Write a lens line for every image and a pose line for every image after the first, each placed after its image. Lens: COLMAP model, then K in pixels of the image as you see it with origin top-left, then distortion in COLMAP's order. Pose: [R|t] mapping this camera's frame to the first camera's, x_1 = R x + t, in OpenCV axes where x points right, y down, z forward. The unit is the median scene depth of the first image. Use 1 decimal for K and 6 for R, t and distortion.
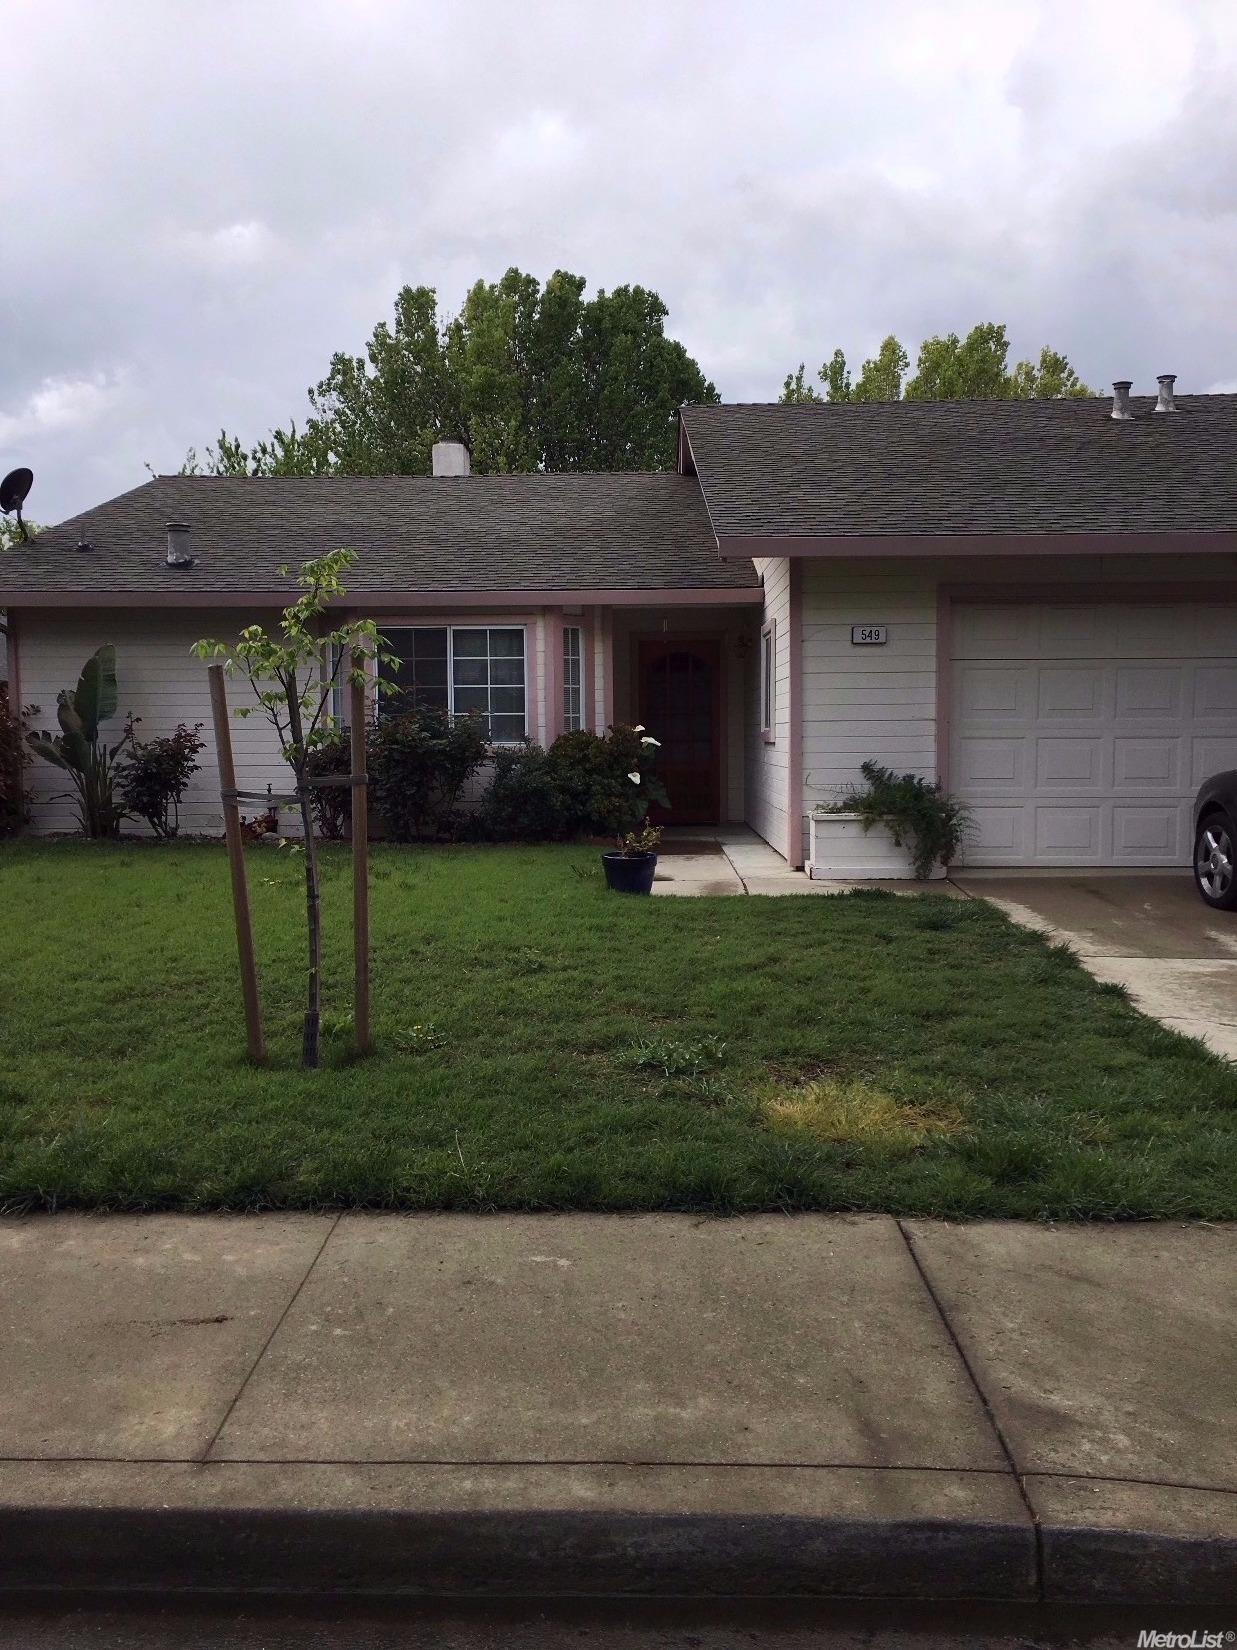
lens RADIAL K [[1598.3, 0, 618.5], [0, 1598.3, 825.0], [0, 0, 1]] dist [0.102026, -0.007425]
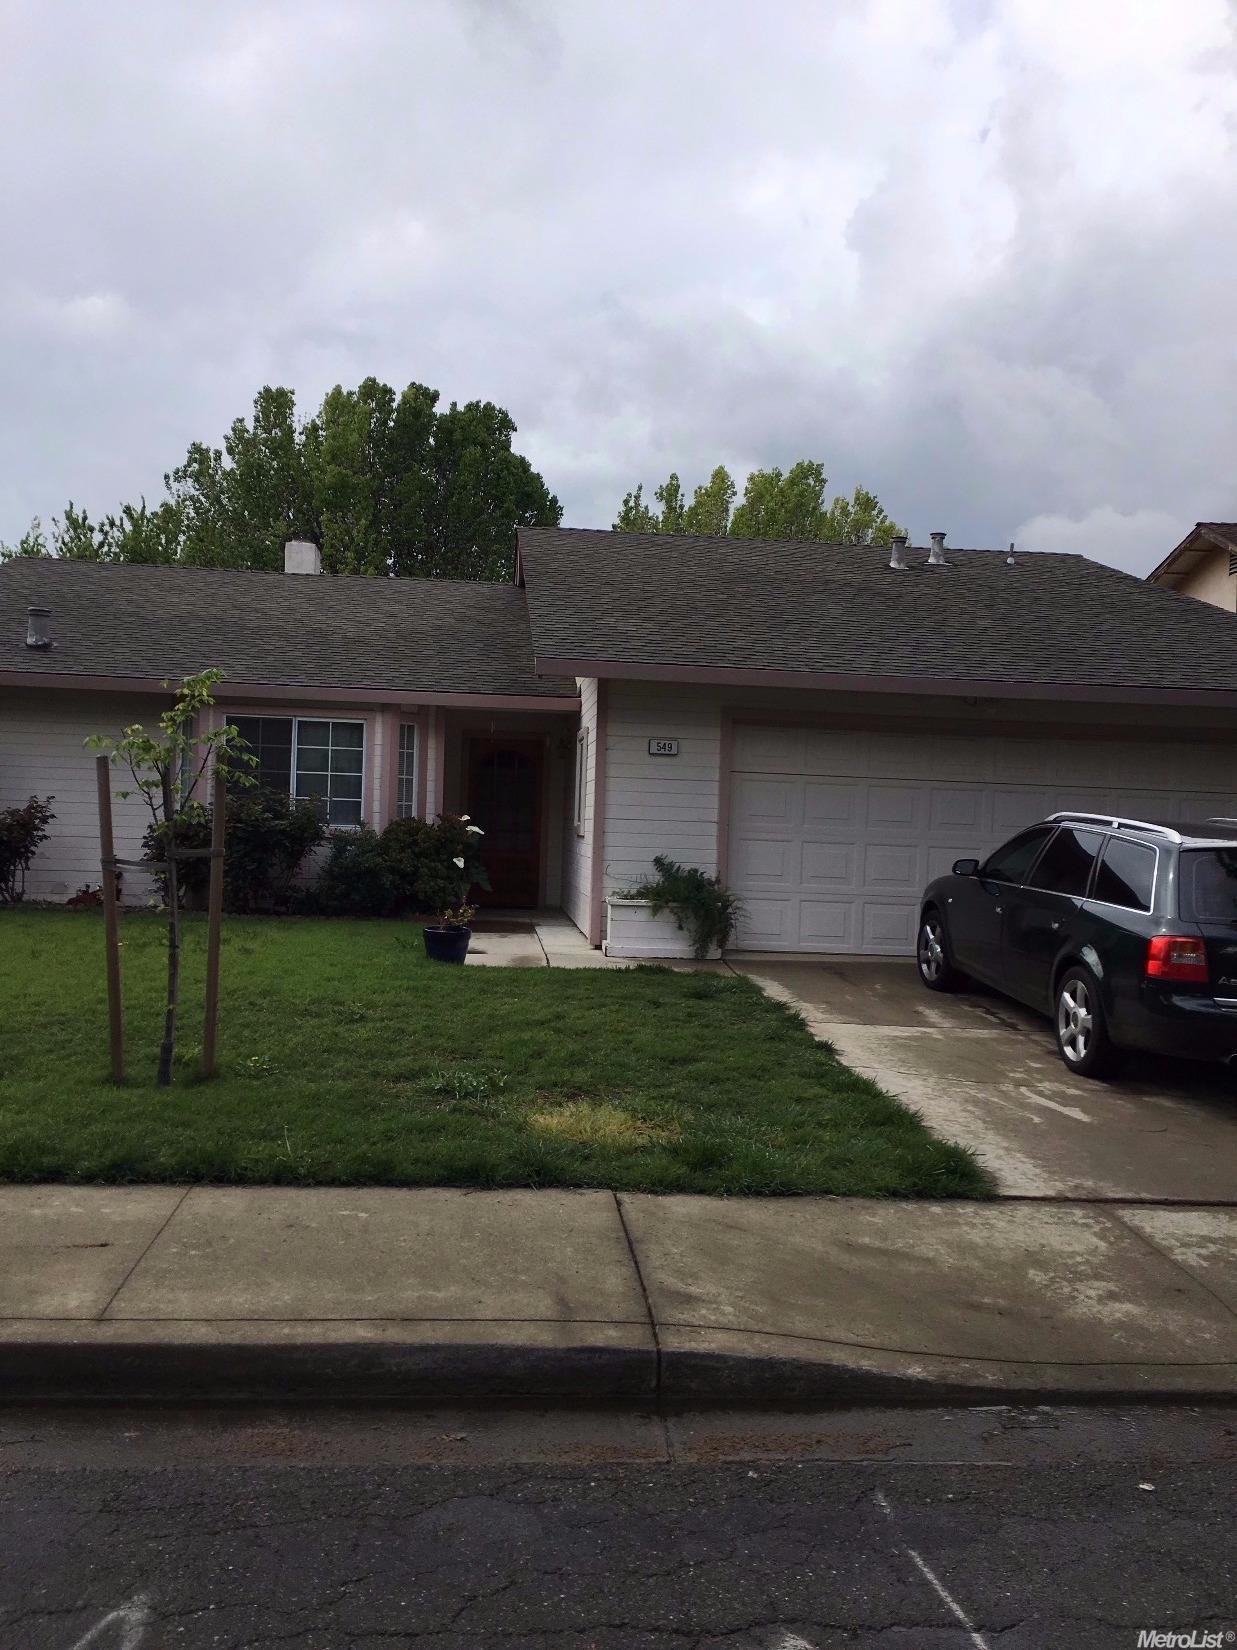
lens RADIAL K [[1598.3, 0, 618.5], [0, 1598.3, 825.0], [0, 0, 1]] dist [0.102026, -0.007425]
pose [[0.994223, 0.042009, 0.098774, 0.012043], [-0.036455, 0.997687, -0.057376, 0.005547], [-0.100956, 0.053444, 0.993454, -0.145677]]
